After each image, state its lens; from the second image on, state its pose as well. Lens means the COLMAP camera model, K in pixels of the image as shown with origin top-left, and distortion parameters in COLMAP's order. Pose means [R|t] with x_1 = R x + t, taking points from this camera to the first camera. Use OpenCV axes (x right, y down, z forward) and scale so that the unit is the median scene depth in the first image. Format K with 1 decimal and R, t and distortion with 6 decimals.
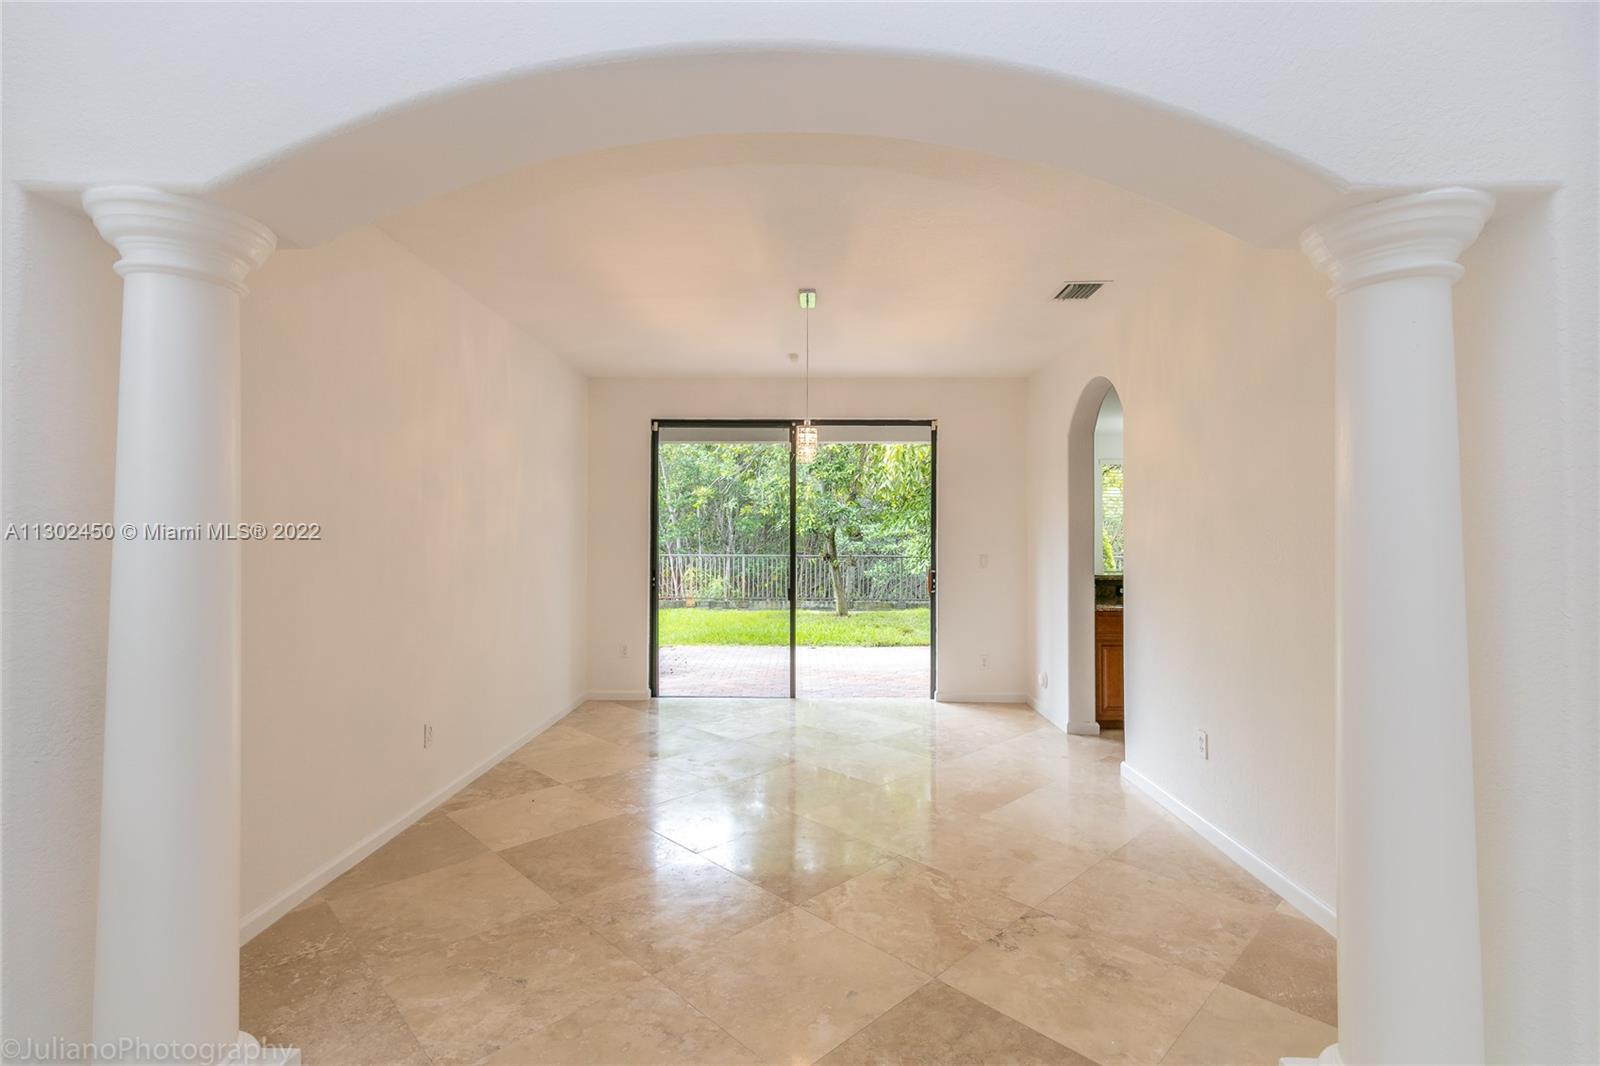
lens RADIAL K [[734.0, 0, 803.3], [0, 734.0, 514.8], [0, 0, 1]] dist [0.001383, -0.000210]
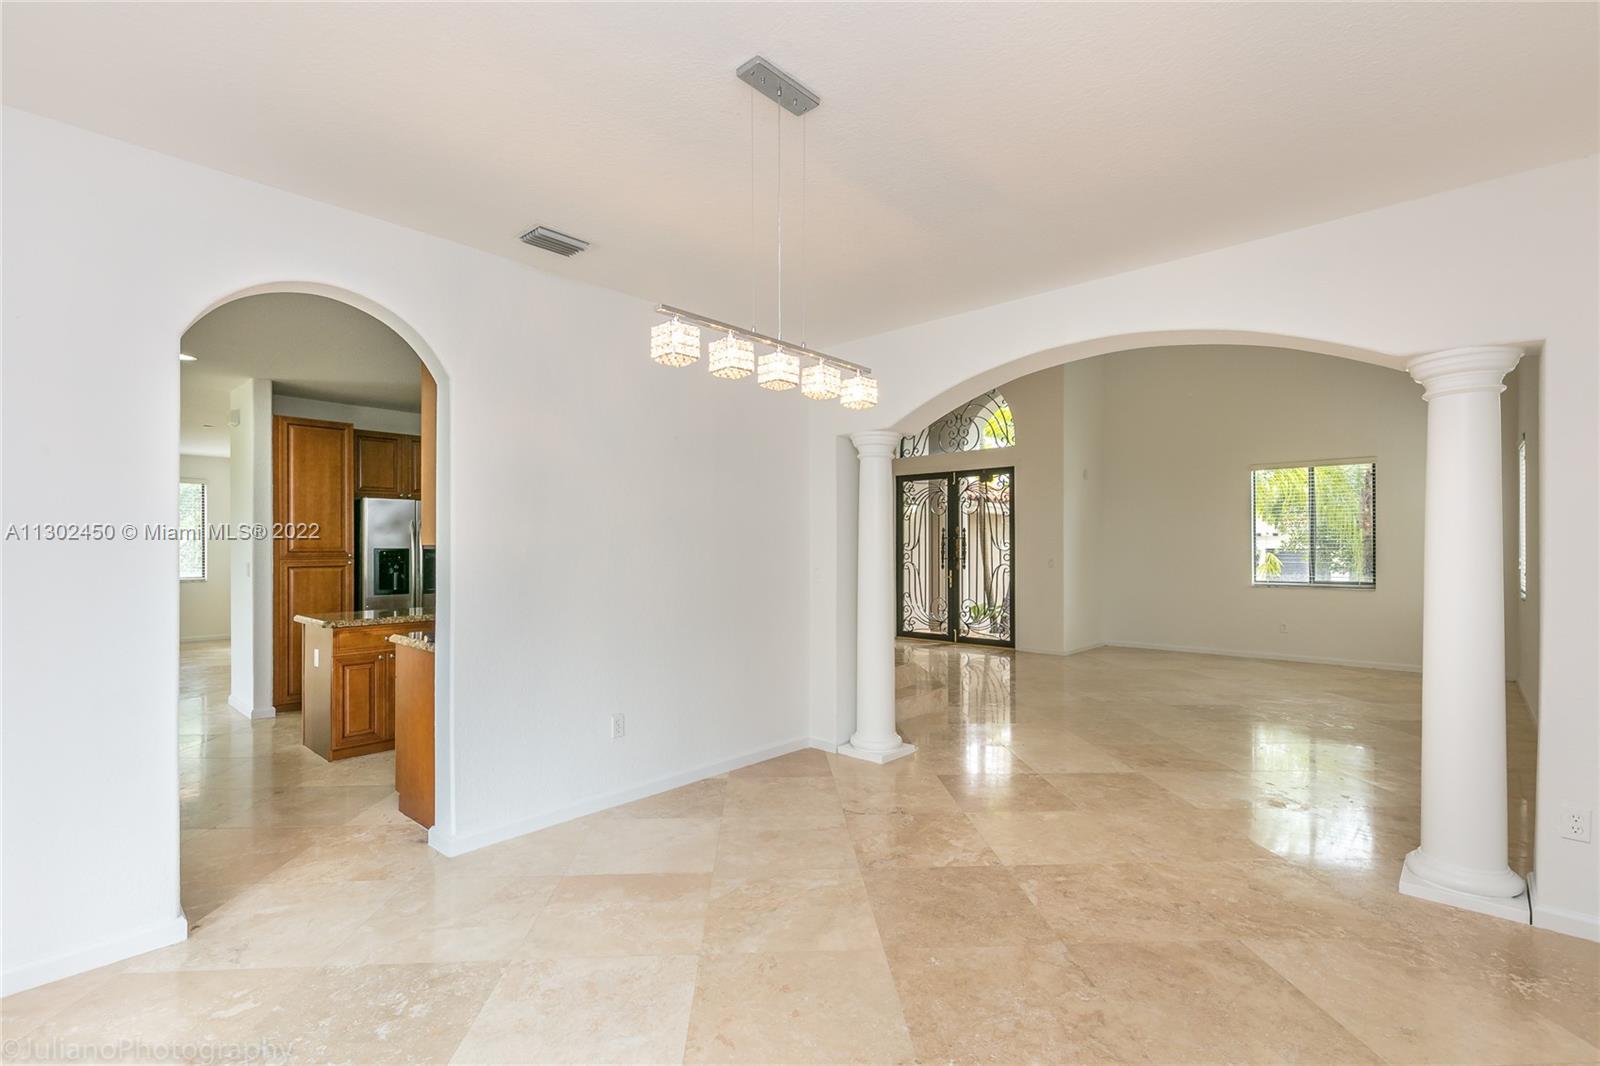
lens RADIAL K [[728.1, 0, 798.8], [0, 728.1, 548.5], [0, 0, 1]] dist [0.009610, -0.000216]
pose [[-0.746033, -0.004921, 0.665891, -0.283113], [-0.023778, 0.999532, -0.019253, 0.033442], [-0.665484, -0.030197, -0.745801, 1.111171]]
